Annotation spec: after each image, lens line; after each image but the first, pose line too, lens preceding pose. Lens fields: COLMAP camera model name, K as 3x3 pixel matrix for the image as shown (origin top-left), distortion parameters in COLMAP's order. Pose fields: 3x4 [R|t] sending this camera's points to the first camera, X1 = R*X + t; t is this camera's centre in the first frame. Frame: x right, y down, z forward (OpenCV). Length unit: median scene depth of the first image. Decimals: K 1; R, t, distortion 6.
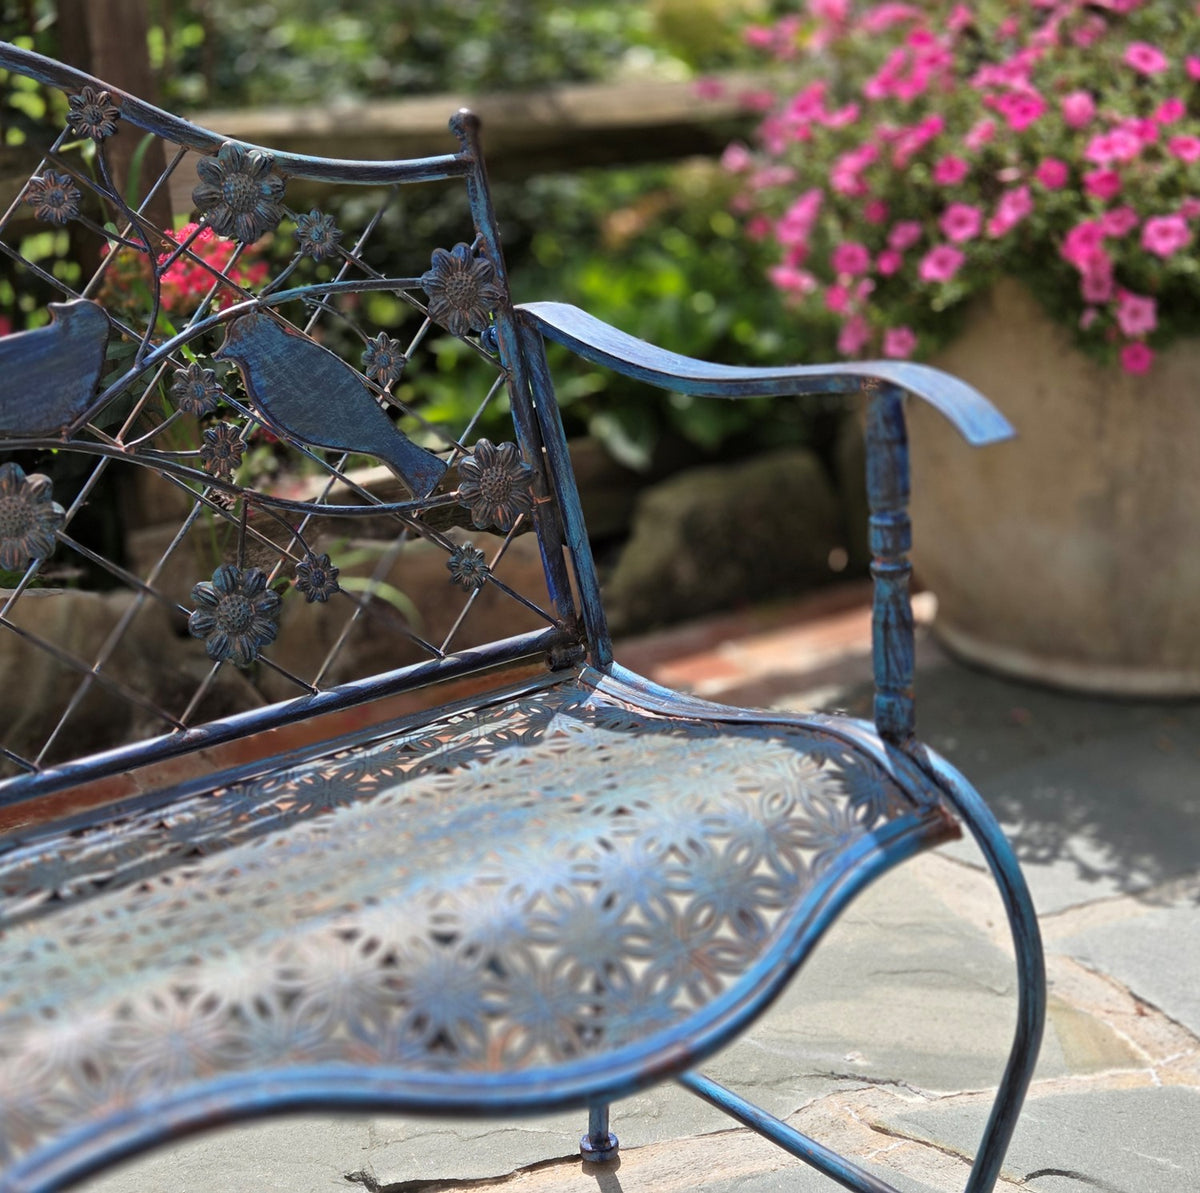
lens RADIAL K [[2147.4, 0, 562.9], [0, 2147.4, 563.9], [0, 0, 1]] dist [0.165702, -0.377655]
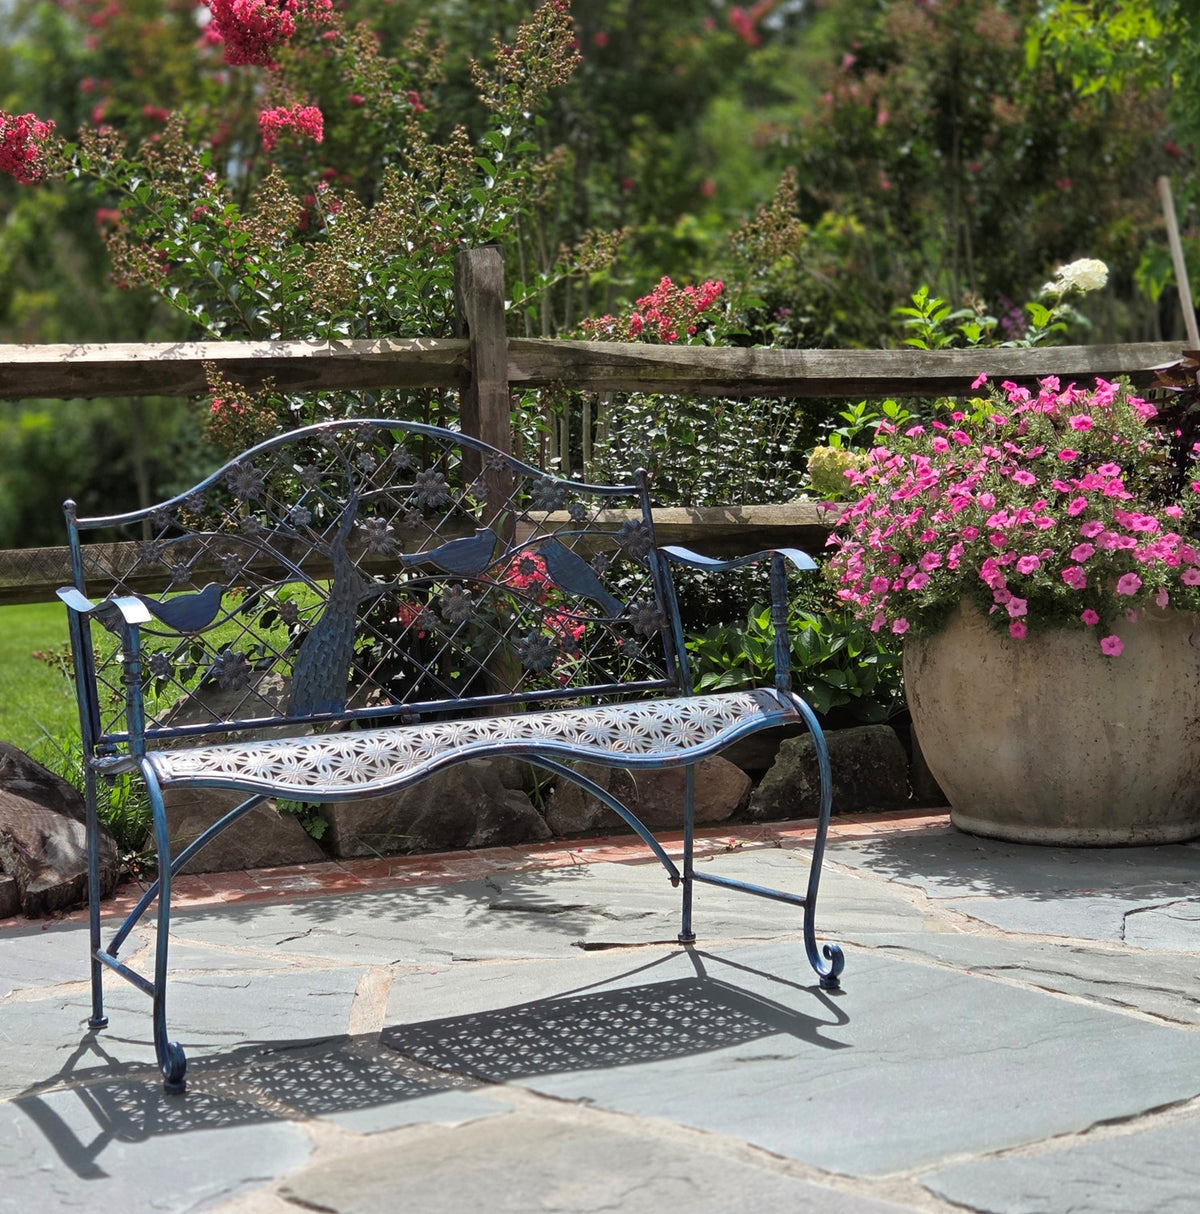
lens RADIAL K [[2172.4, 0, 448.3], [0, 2172.4, 604.6], [0, 0, 1]] dist [0.165702, -0.377655]
pose [[0.979719, 0.027384, -0.198498, 0.234664], [-0.069650, 0.975387, -0.209211, 0.472061], [0.187883, 0.218794, 0.957512, -1.372850]]
